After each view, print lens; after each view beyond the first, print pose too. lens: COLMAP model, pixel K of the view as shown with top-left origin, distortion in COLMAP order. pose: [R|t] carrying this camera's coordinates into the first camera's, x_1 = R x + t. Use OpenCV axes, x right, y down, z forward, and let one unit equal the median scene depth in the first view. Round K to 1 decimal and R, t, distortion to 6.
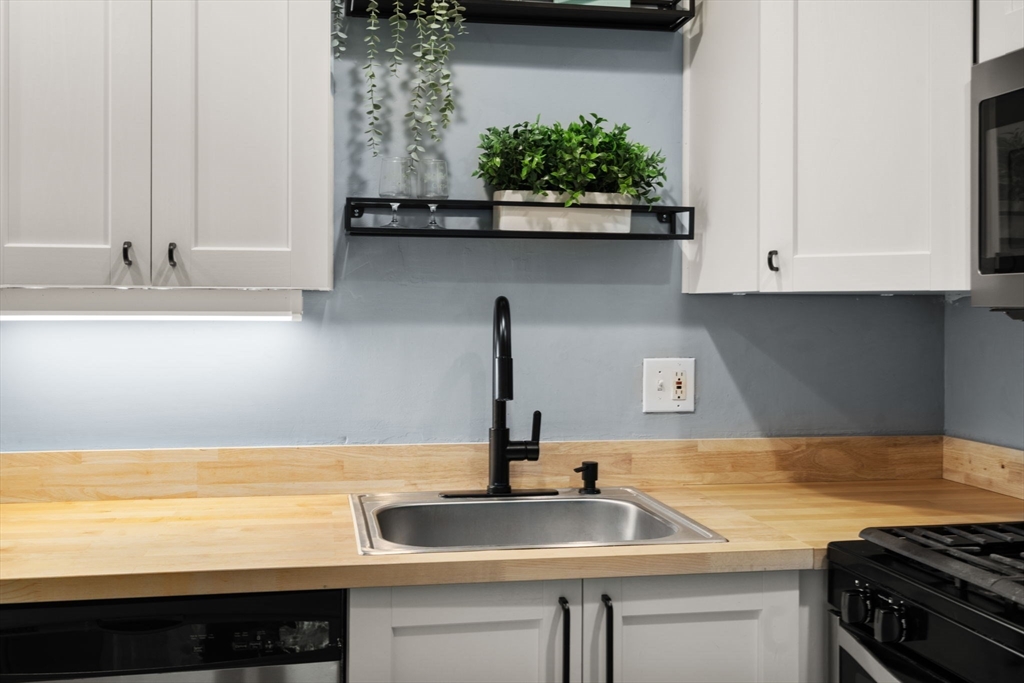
lens RADIAL K [[1030.9, 0, 514.0], [0, 1030.9, 299.5], [0, 0, 1]] dist [0.012165, 0.000000]
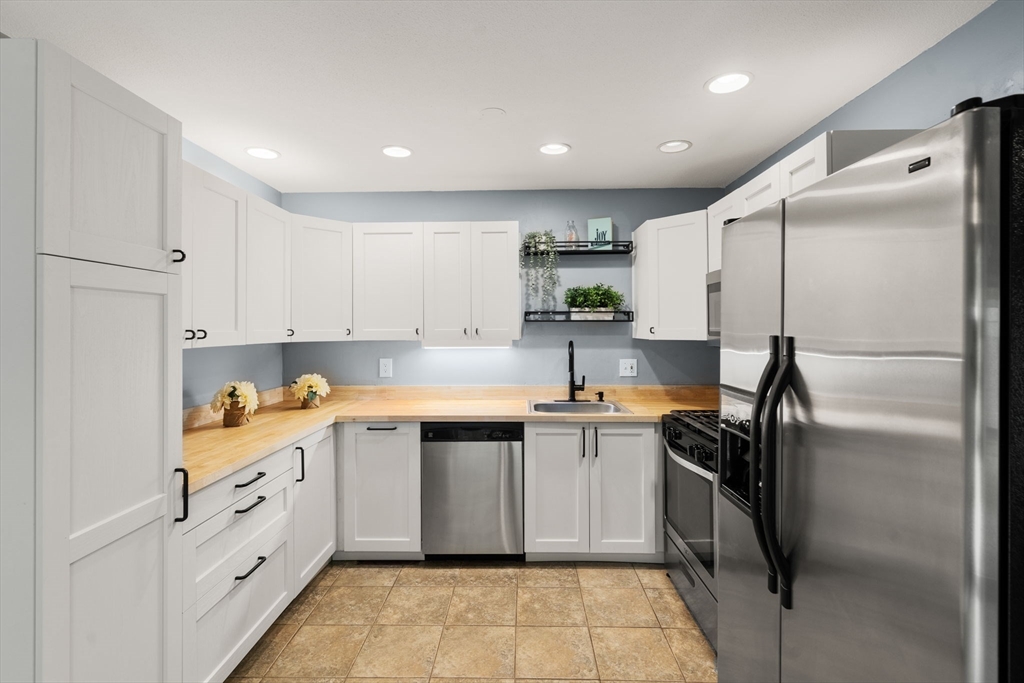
lens RADIAL K [[472.8, 0, 515.2], [0, 472.8, 326.1], [0, 0, 1]] dist [-0.002714, 0.001575]
pose [[0.978524, -0.009399, -0.205917, 0.120251], [0.009733, 0.999952, 0.000612, -0.050437], [0.205902, -0.002603, 0.978569, -0.499878]]
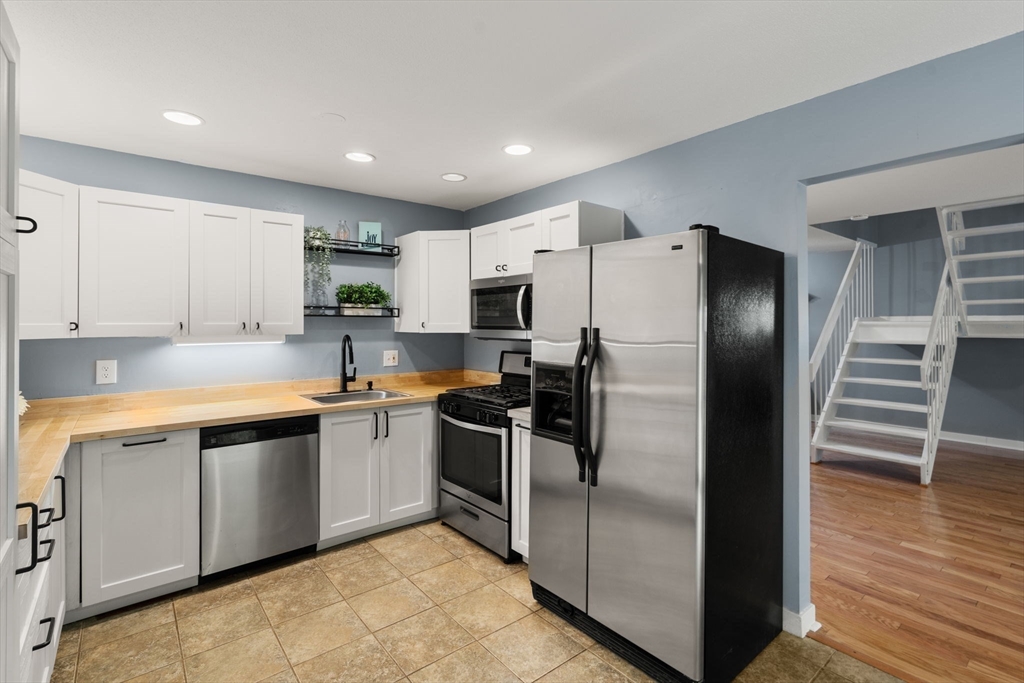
lens RADIAL K [[472.8, 0, 508.1], [0, 472.8, 323.4], [0, 0, 1]] dist [-0.002714, 0.001575]
pose [[0.882922, -0.005231, 0.469491, -0.269860], [0.001812, 0.999968, 0.007735, -0.050648], [-0.469517, -0.005979, 0.882903, -0.643705]]
